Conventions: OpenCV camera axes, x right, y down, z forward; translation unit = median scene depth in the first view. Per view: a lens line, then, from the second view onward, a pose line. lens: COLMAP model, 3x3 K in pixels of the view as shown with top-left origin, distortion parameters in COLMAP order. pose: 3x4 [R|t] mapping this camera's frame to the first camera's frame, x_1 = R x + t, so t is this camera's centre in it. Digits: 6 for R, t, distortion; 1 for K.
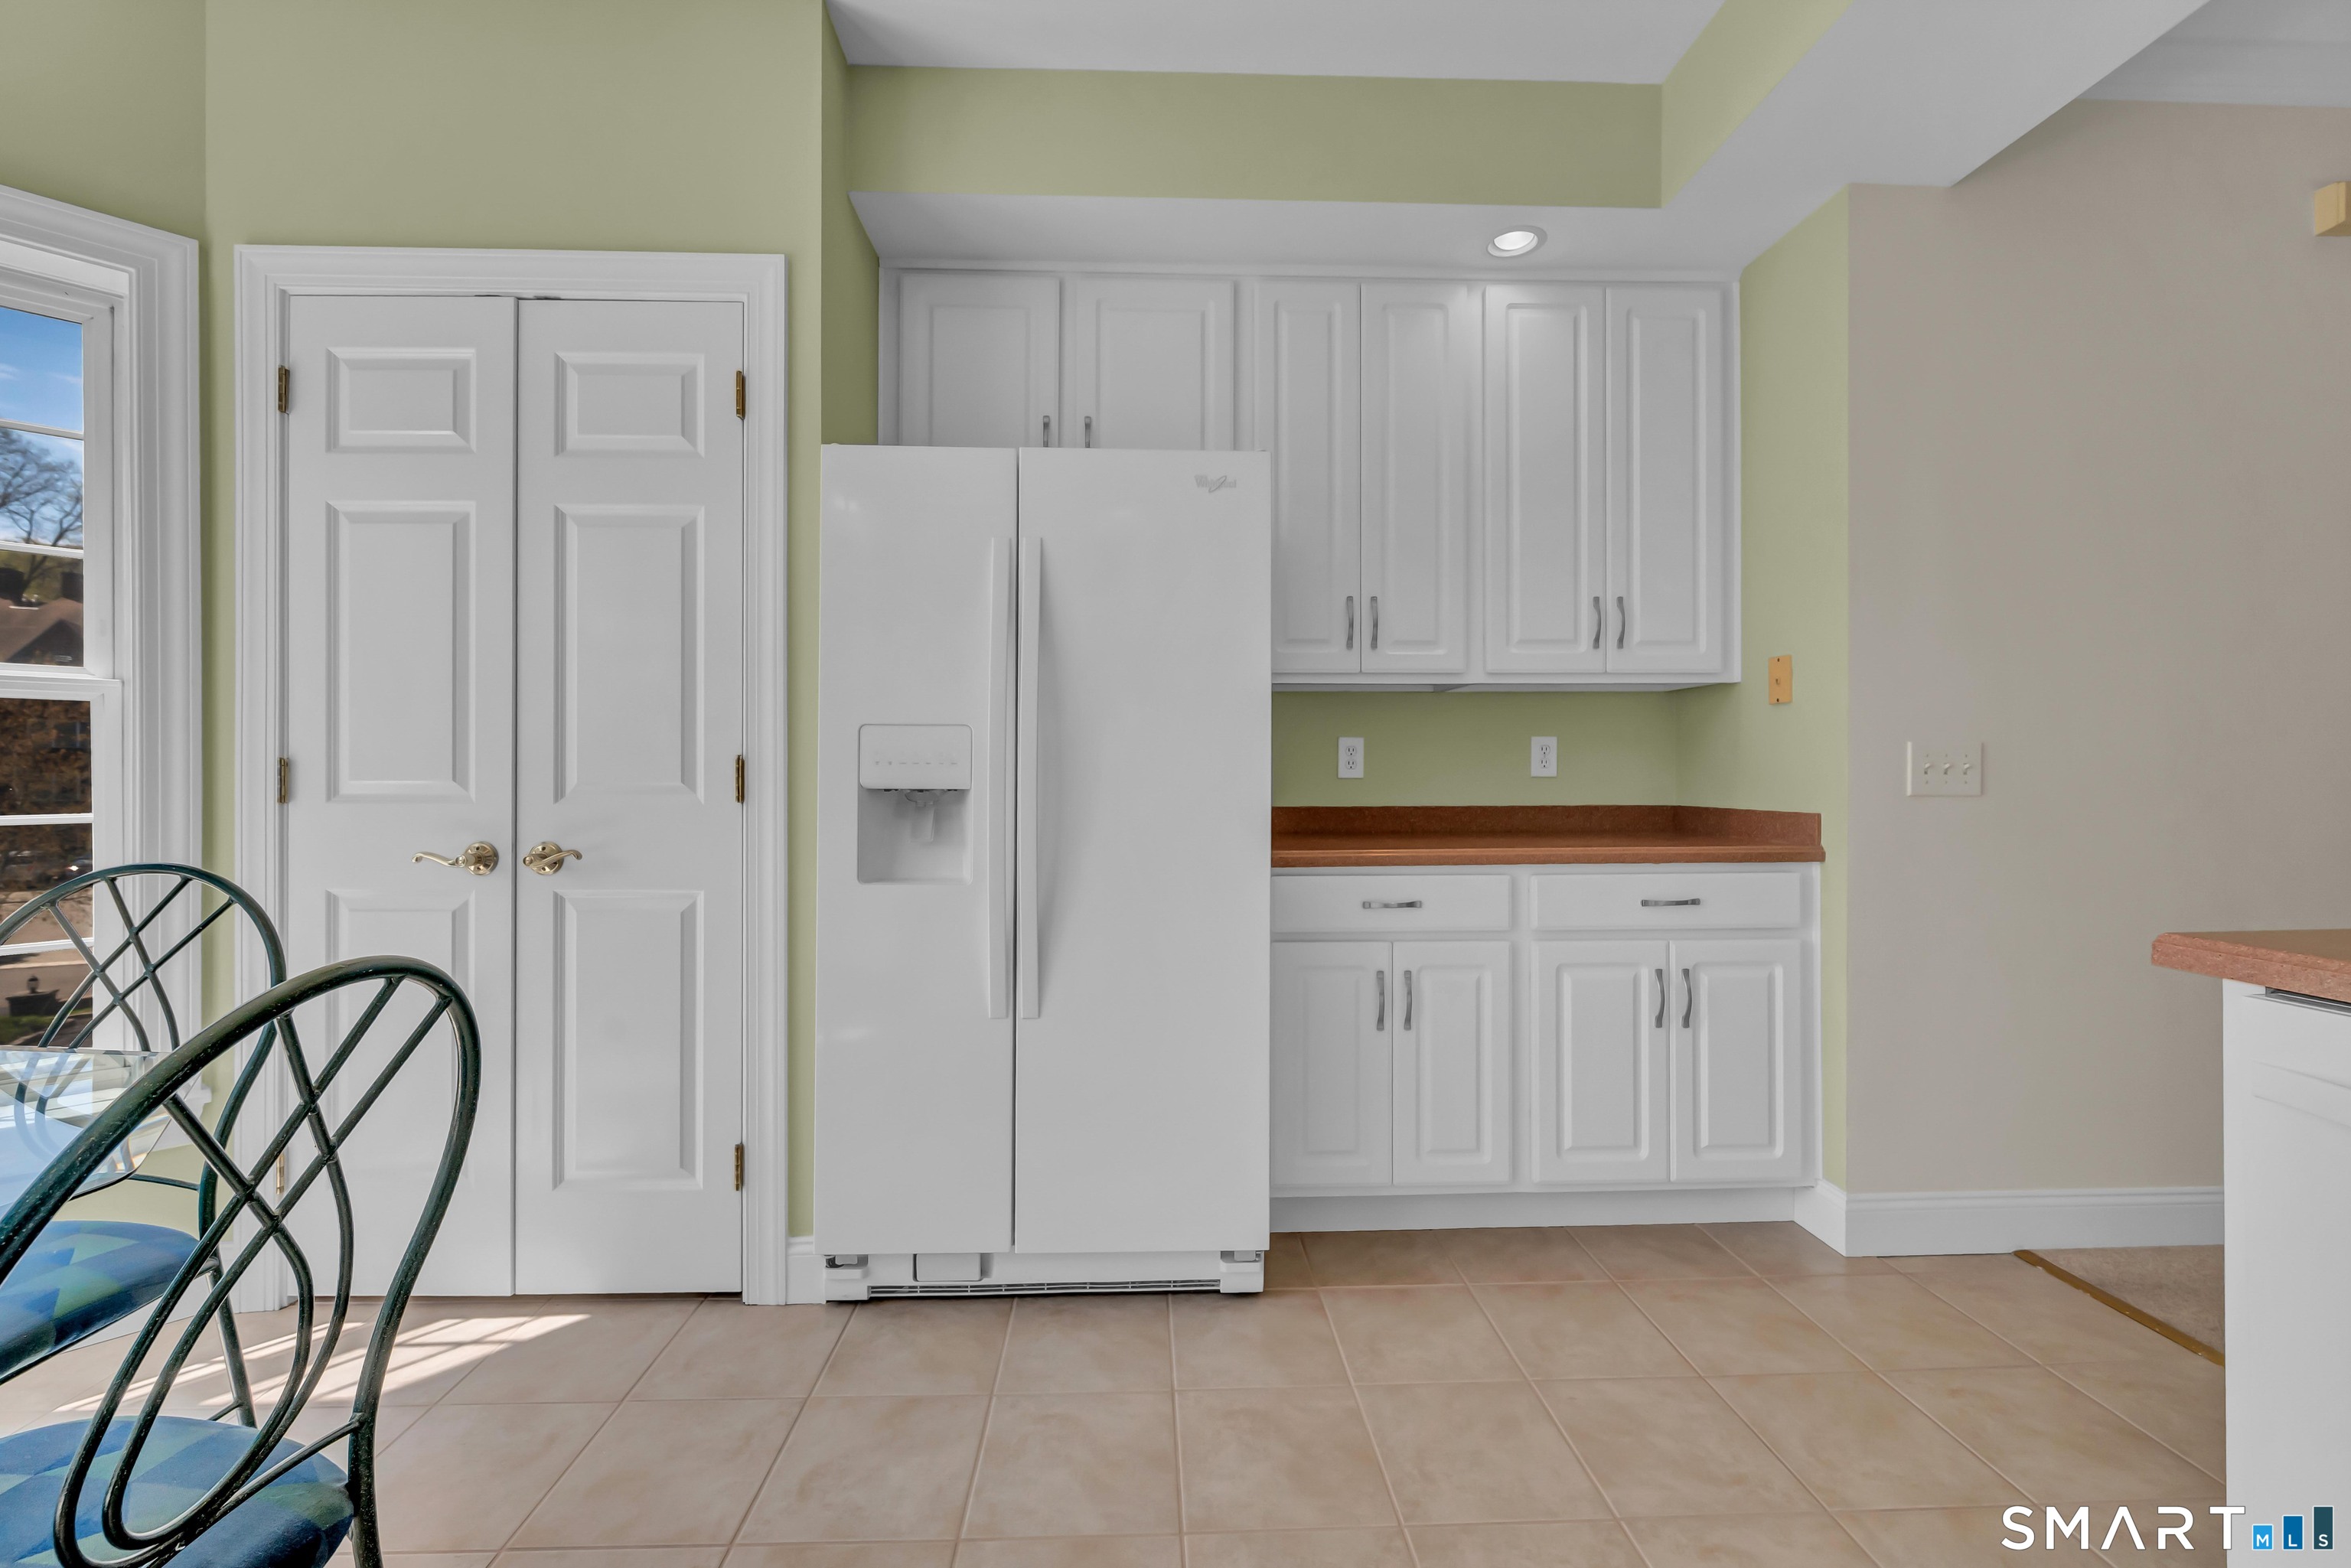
lens RADIAL K [[957.2, 0, 1166.2], [0, 957.2, 770.2], [0, 0, 1]] dist [-0.002811, 0.000309]
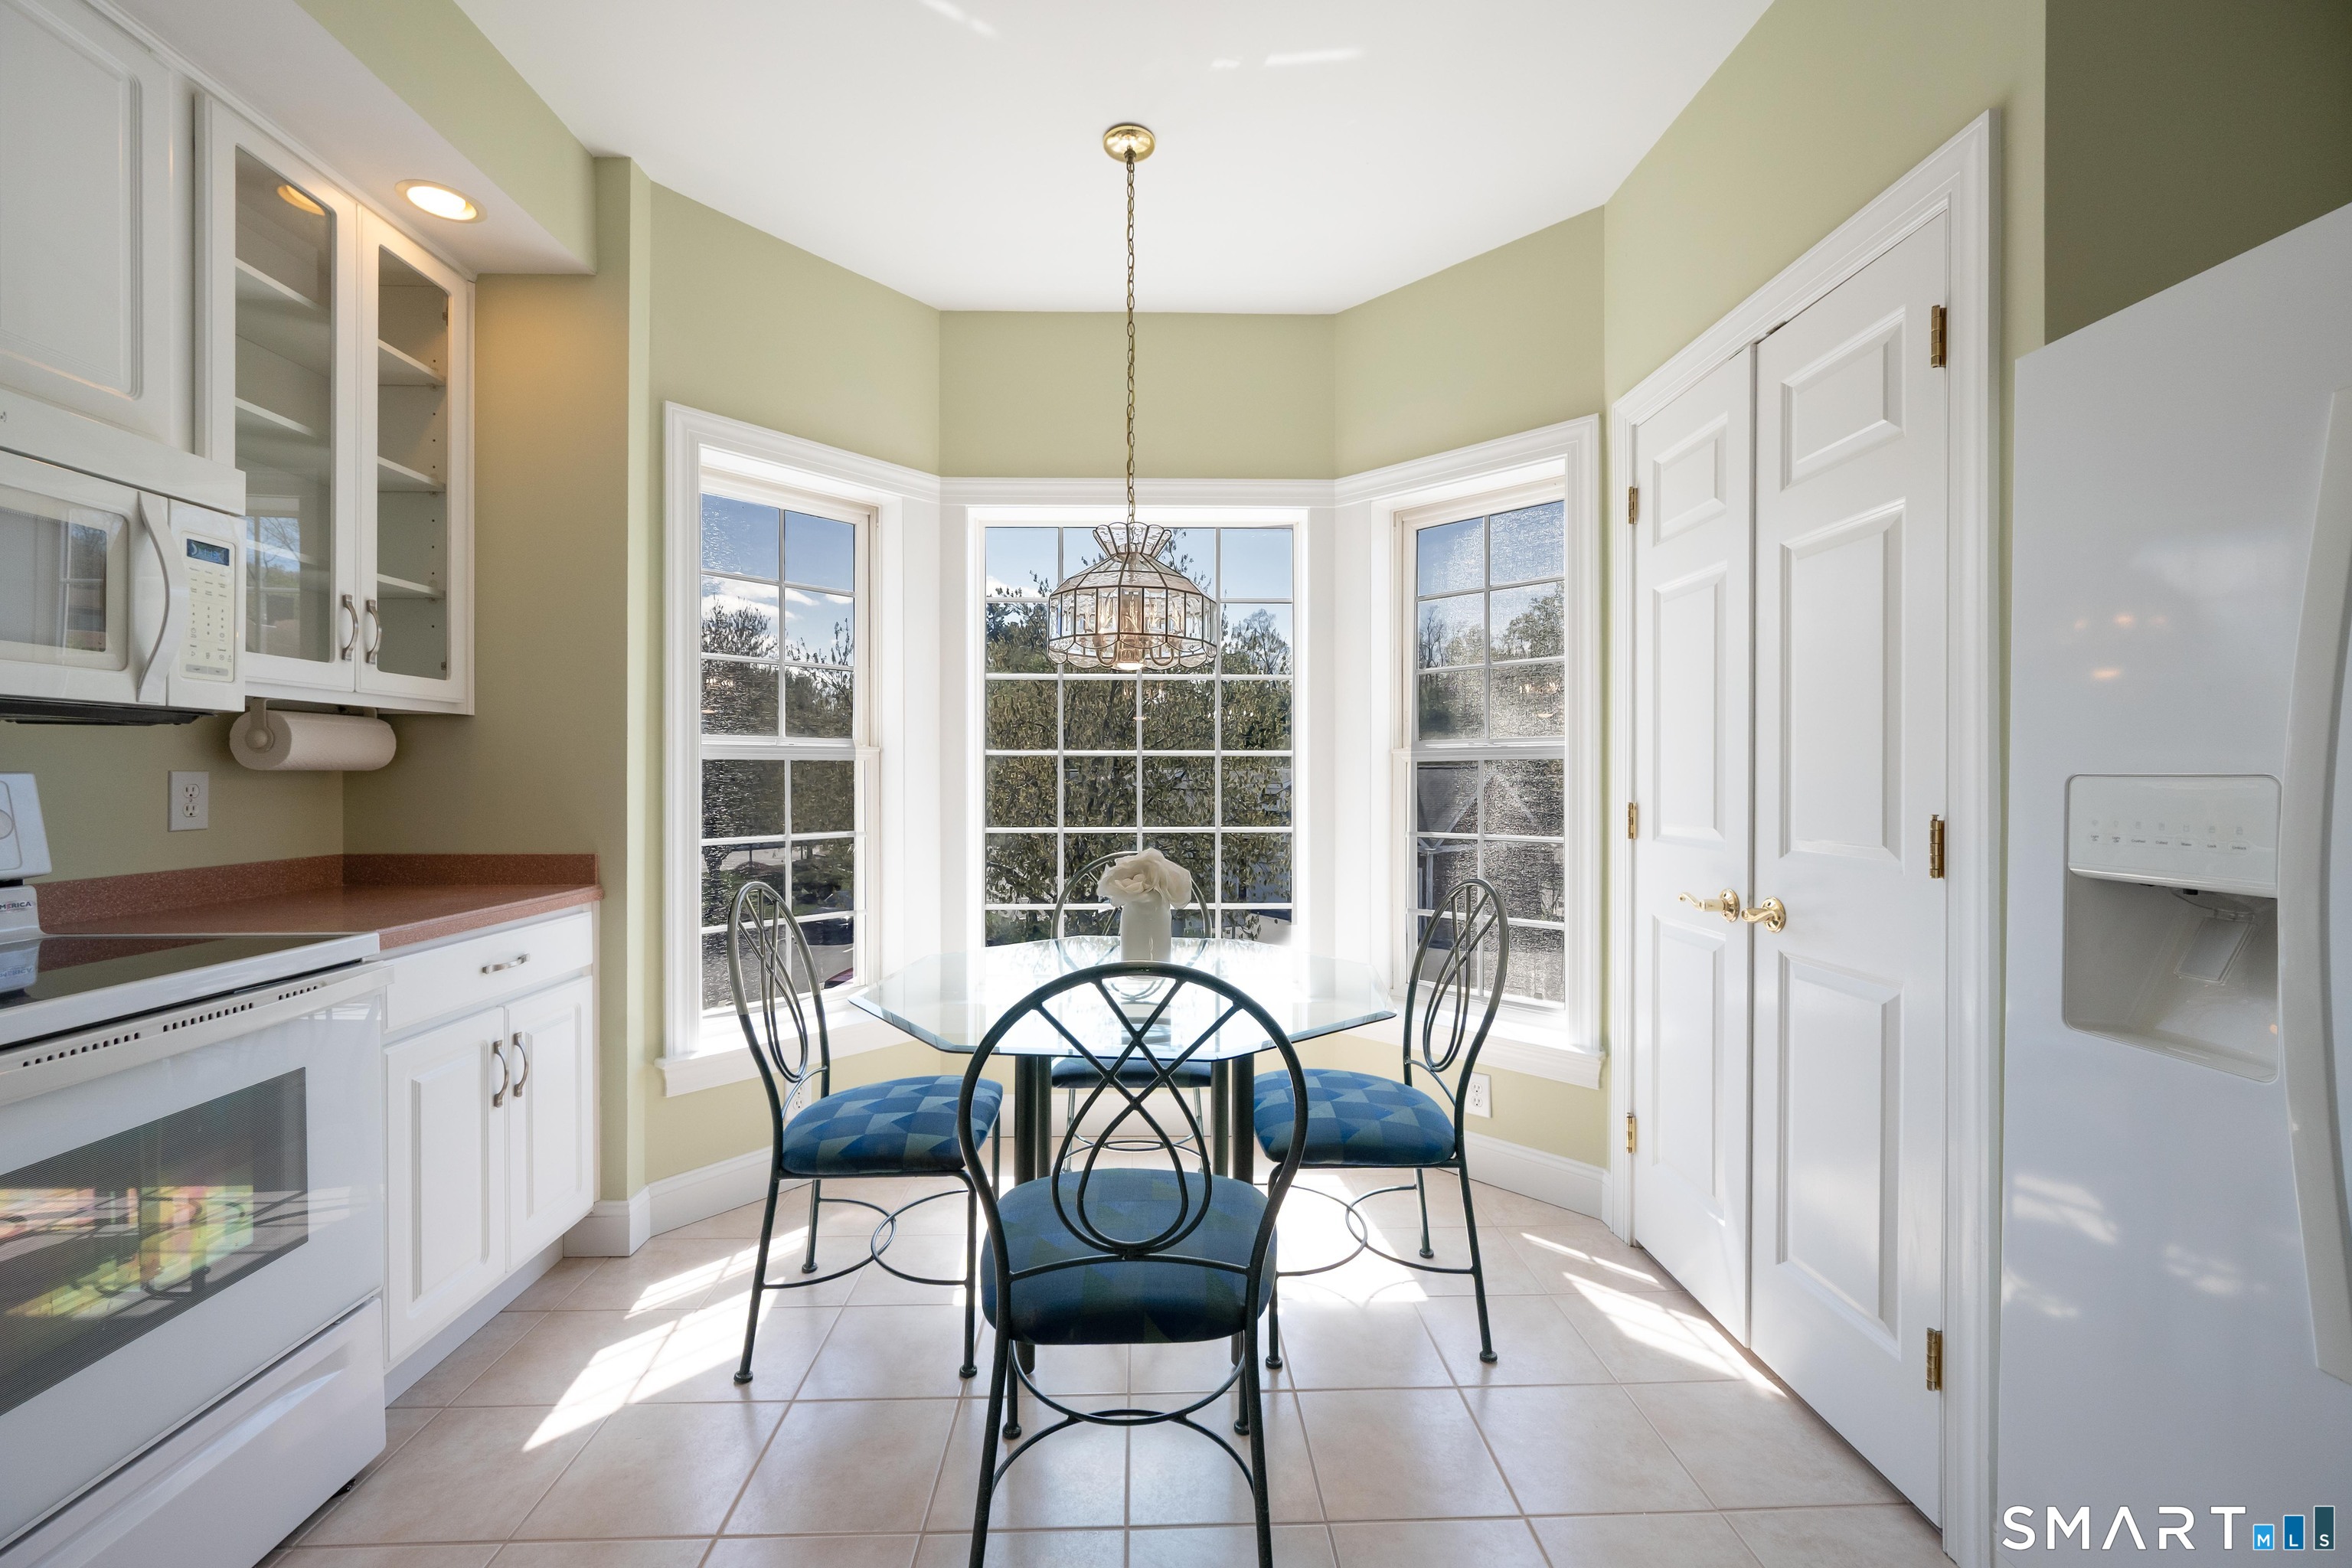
lens RADIAL K [[945.6, 0, 1175.8], [0, 945.6, 775.5], [0, 0, 1]] dist [-0.000538, -0.000209]
pose [[0.000201, -0.000491, -1.000000, 0.300082], [0.000832, 1.000000, -0.000491, -0.047287], [1.000000, -0.000832, 0.000202, 0.403928]]
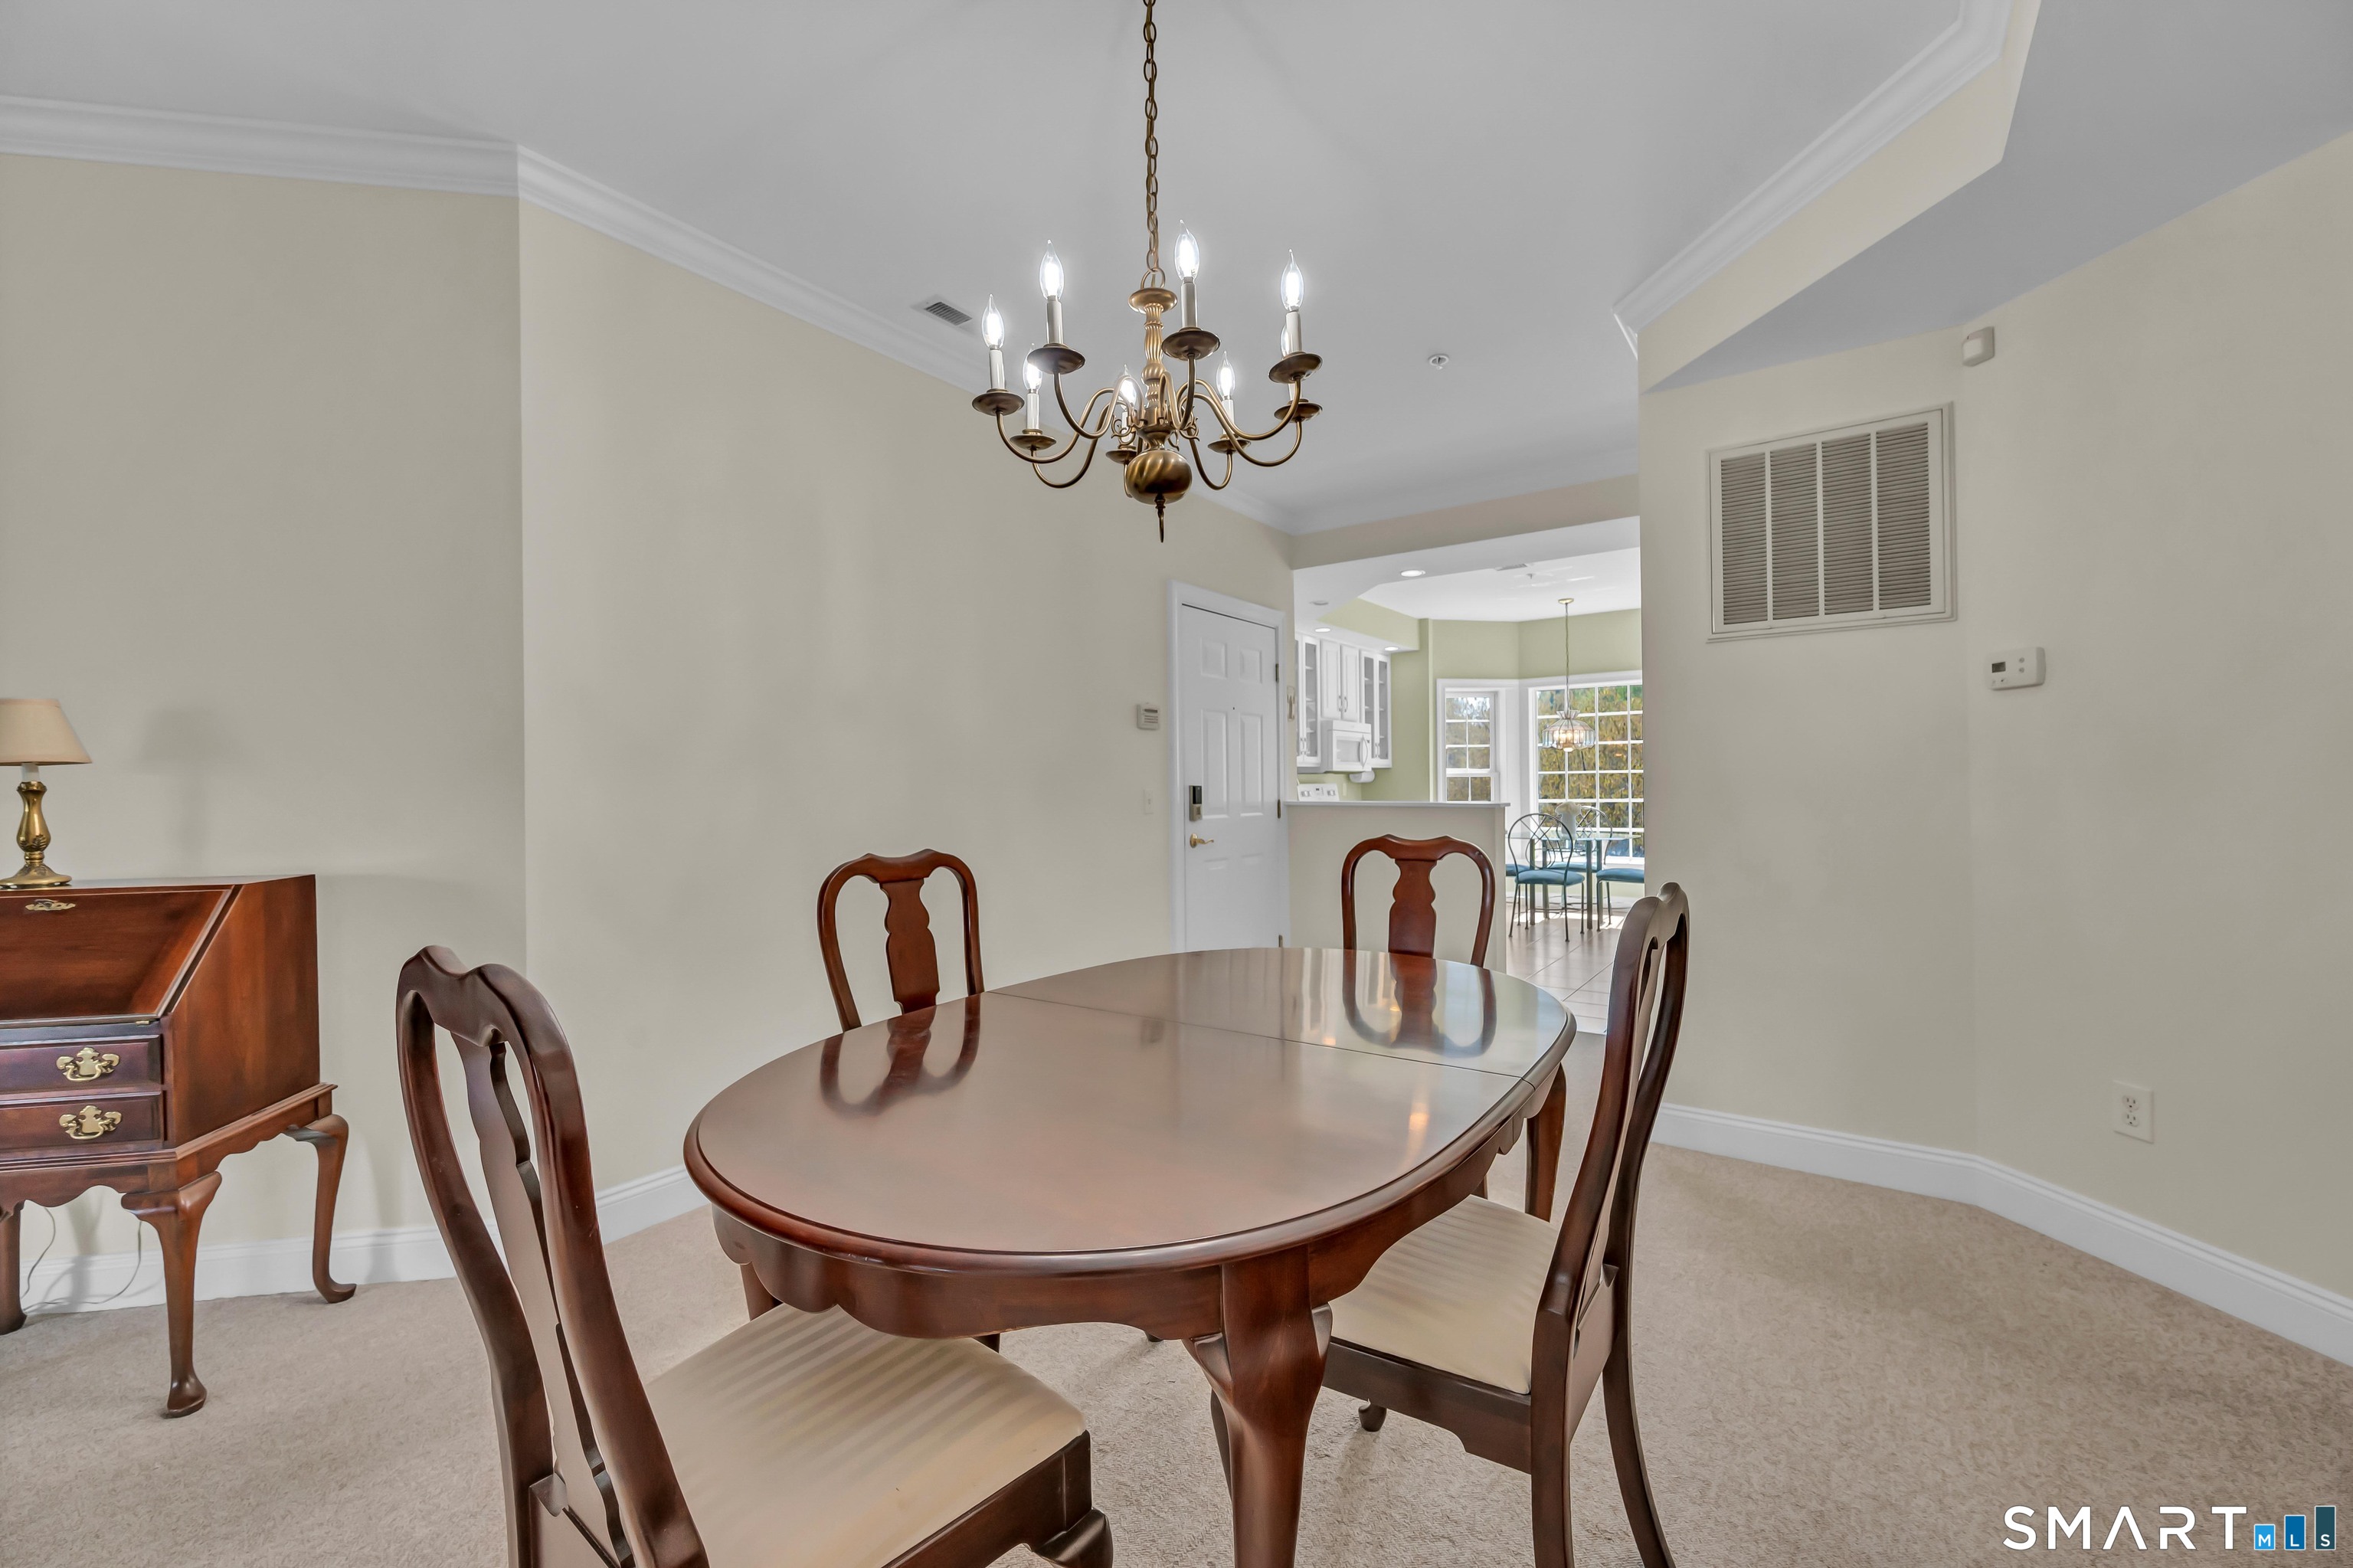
lens RADIAL K [[916.8, 0, 1165.5], [0, 916.8, 779.0], [0, 0, 1]] dist [-0.001110, -0.005895]
pose [[-0.624022, 0.002742, -0.781402, 3.312934], [0.010006, 0.999940, -0.004481, -0.056405], [0.781342, -0.010615, -0.624012, 1.454470]]
